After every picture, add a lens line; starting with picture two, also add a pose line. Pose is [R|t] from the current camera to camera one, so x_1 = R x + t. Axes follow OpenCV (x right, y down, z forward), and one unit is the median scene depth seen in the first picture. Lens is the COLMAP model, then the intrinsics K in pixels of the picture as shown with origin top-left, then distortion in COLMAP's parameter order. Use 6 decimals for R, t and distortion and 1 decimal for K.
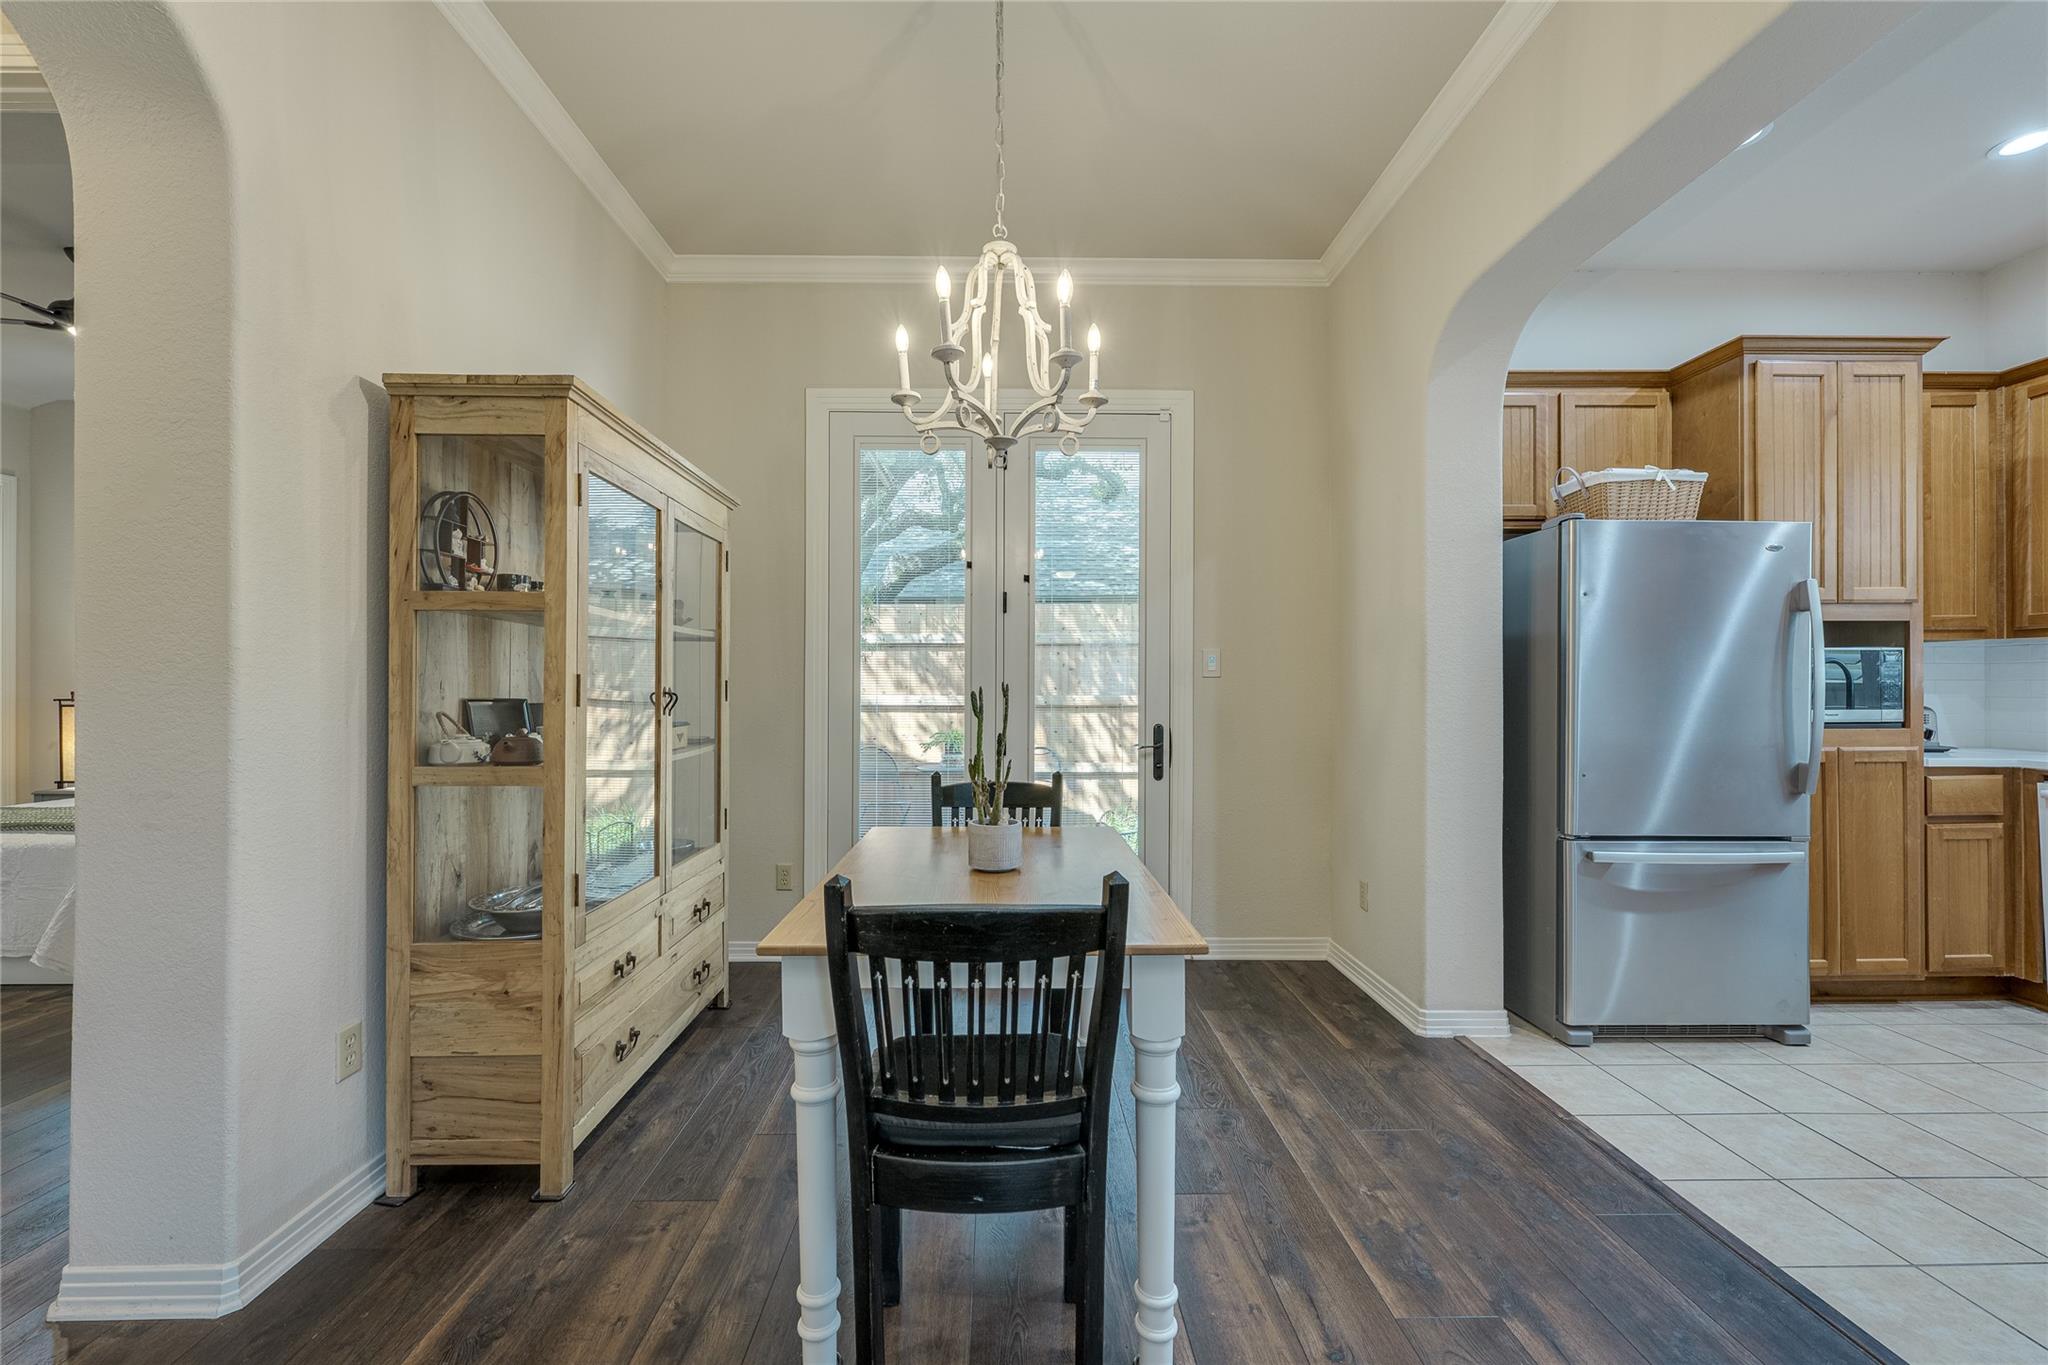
lens RADIAL K [[808.7, 0, 1021.9], [0, 808.7, 693.8], [0, 0, 1]] dist [0.000728, 0.000106]
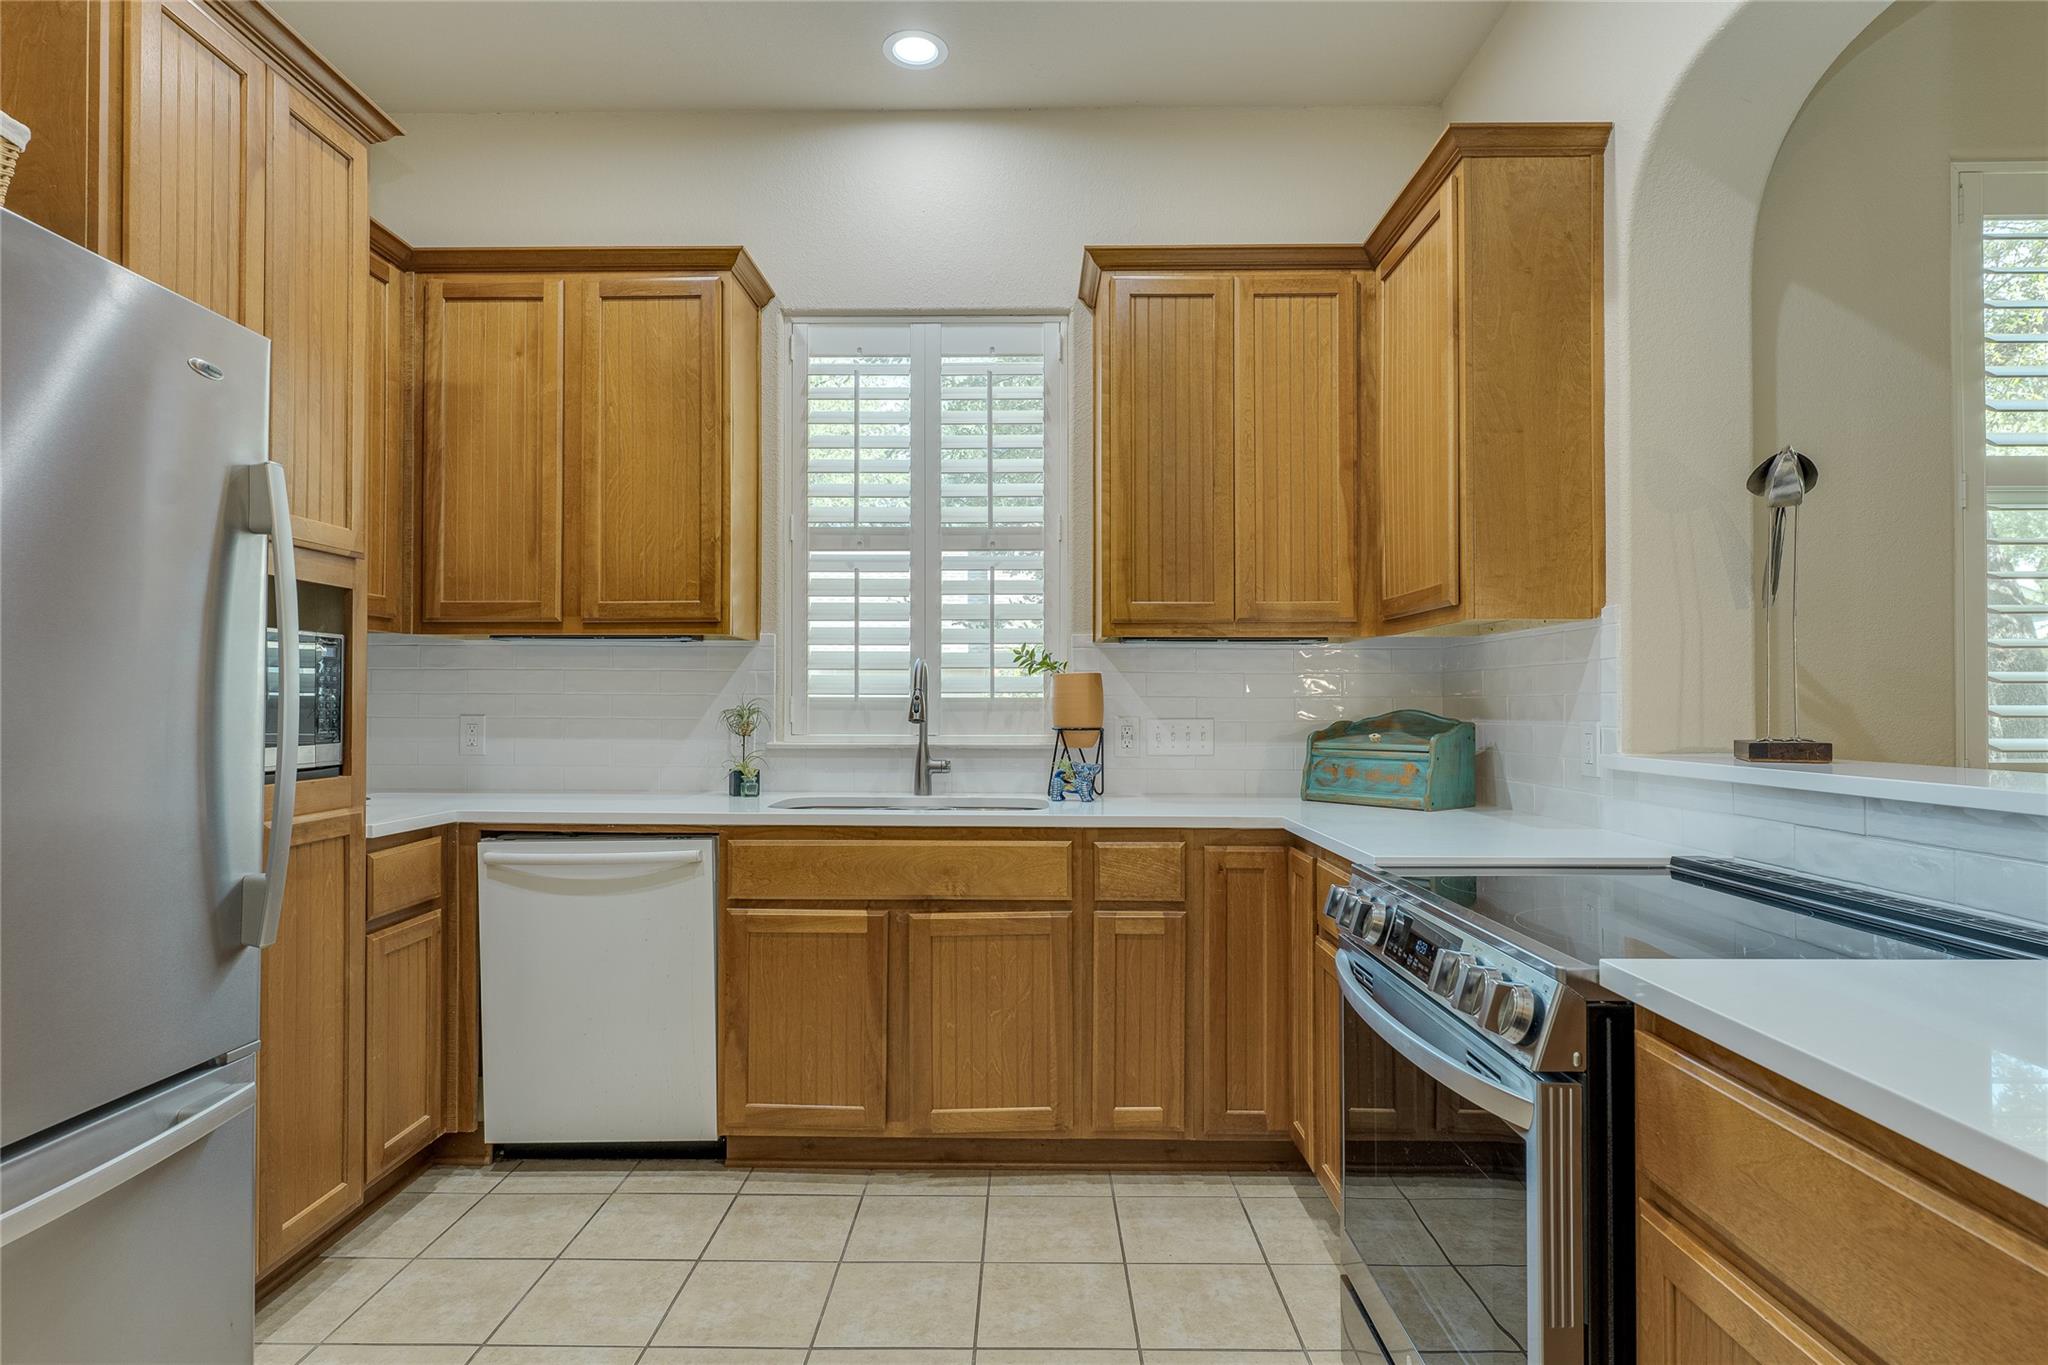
lens RADIAL K [[1069.7, 0, 1017.7], [0, 1069.7, 688.8], [0, 0, 1]] dist [-0.000661, -0.001164]
pose [[0.037086, 0.015497, 0.999192, 0.349731], [0.003120, 0.999873, -0.015623, -0.005760], [-0.999307, 0.003697, 0.037033, 0.492777]]
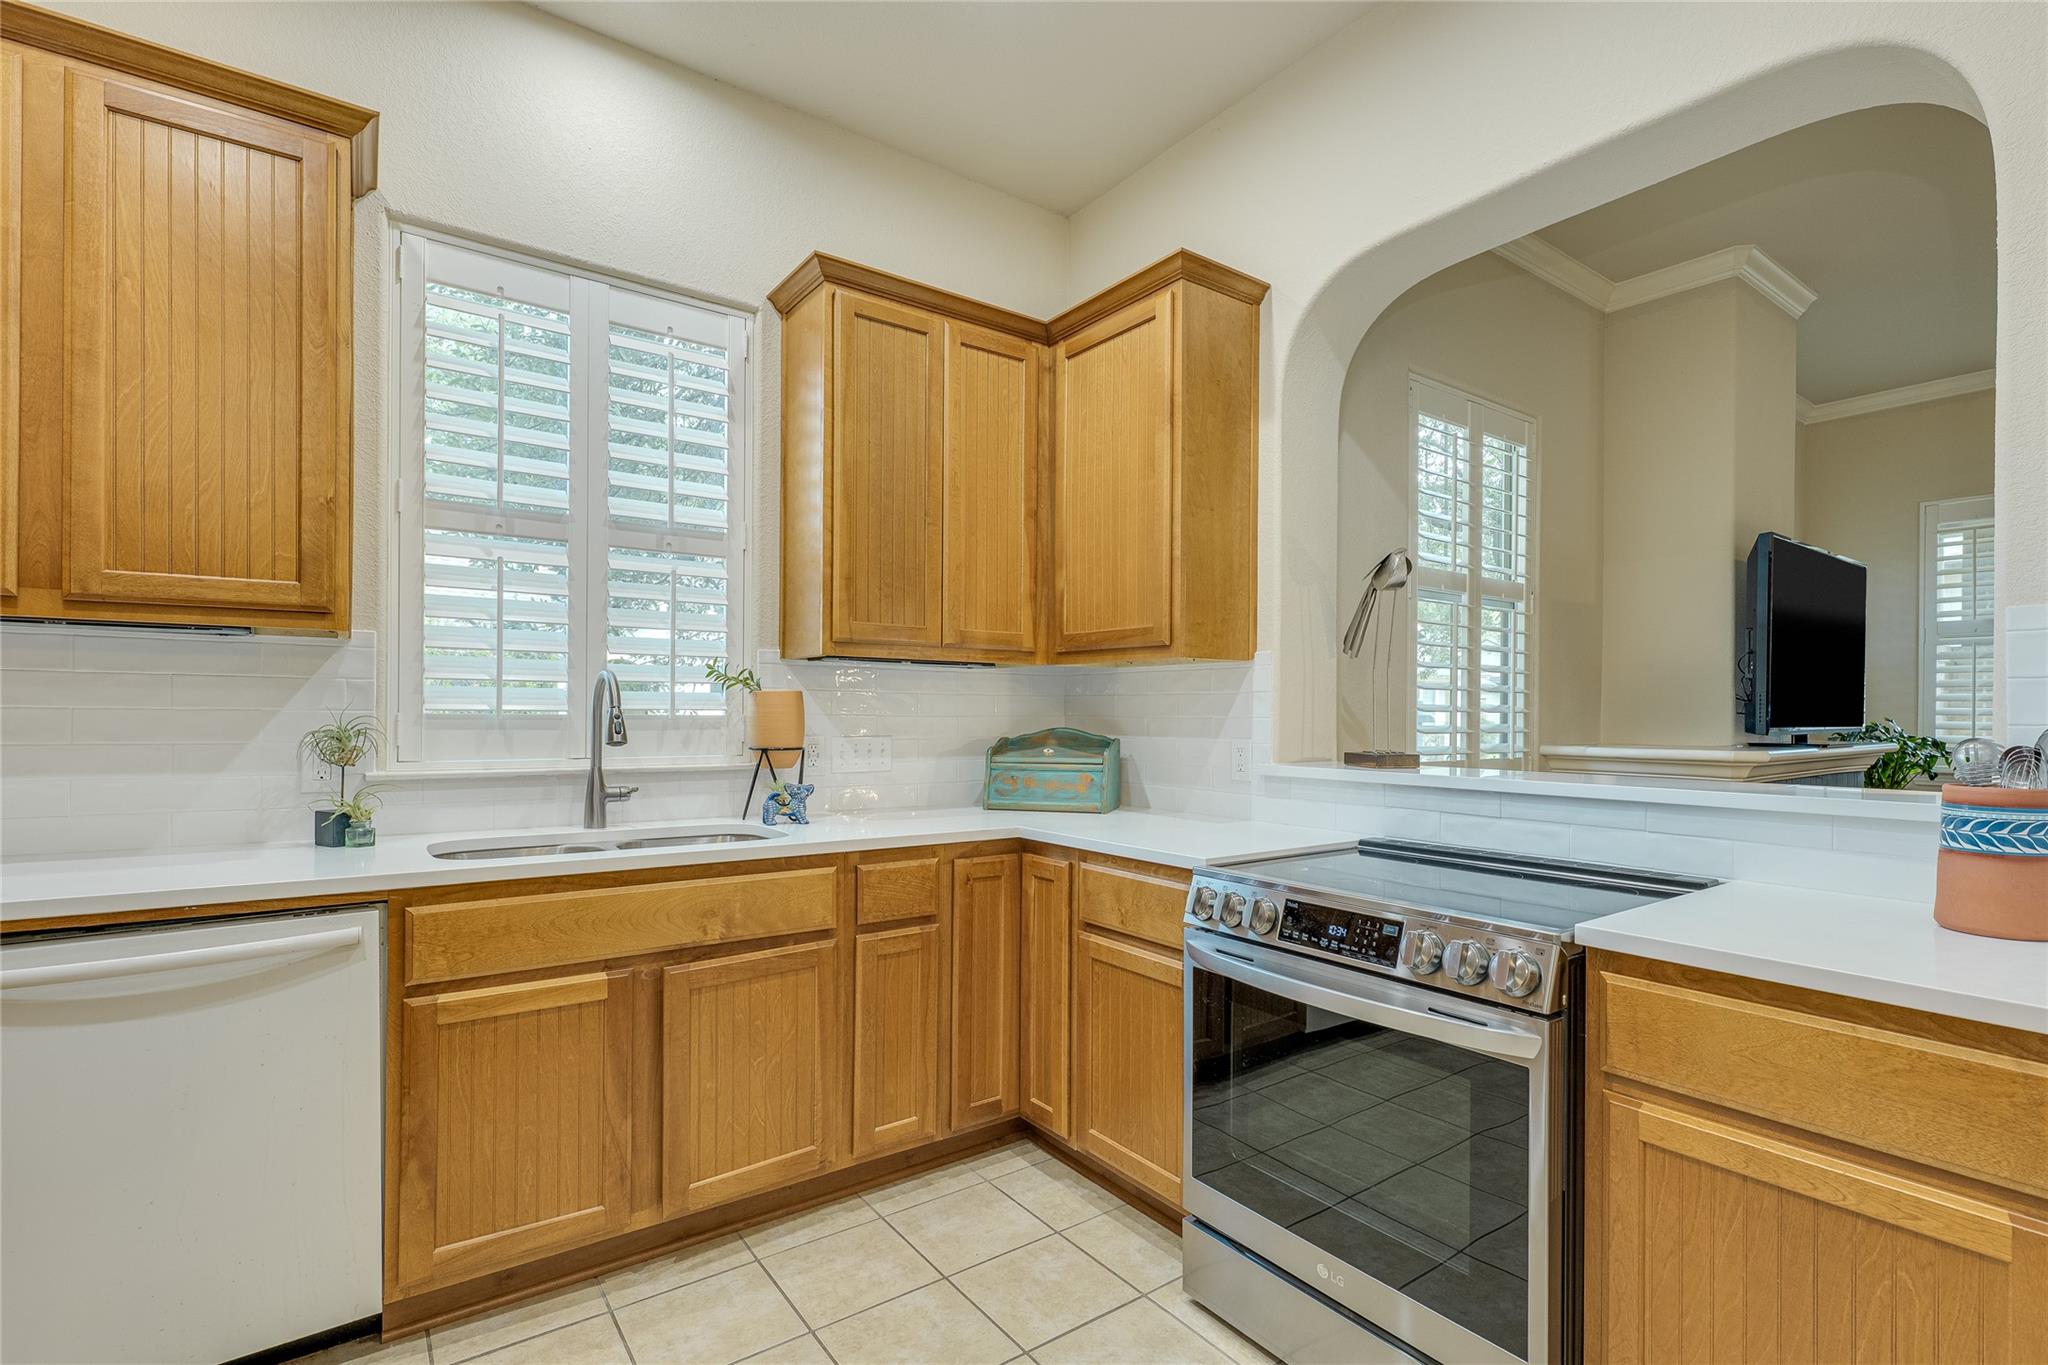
lens RADIAL K [[963.3, 0, 1031.7], [0, 963.3, 708.3], [0, 0, 1]] dist [-0.001073, 0.000290]
pose [[-0.585019, -0.000565, 0.811019, 0.506250], [-0.003370, 0.999993, -0.001734, -0.018618], [-0.811012, -0.003747, -0.585017, 0.783120]]
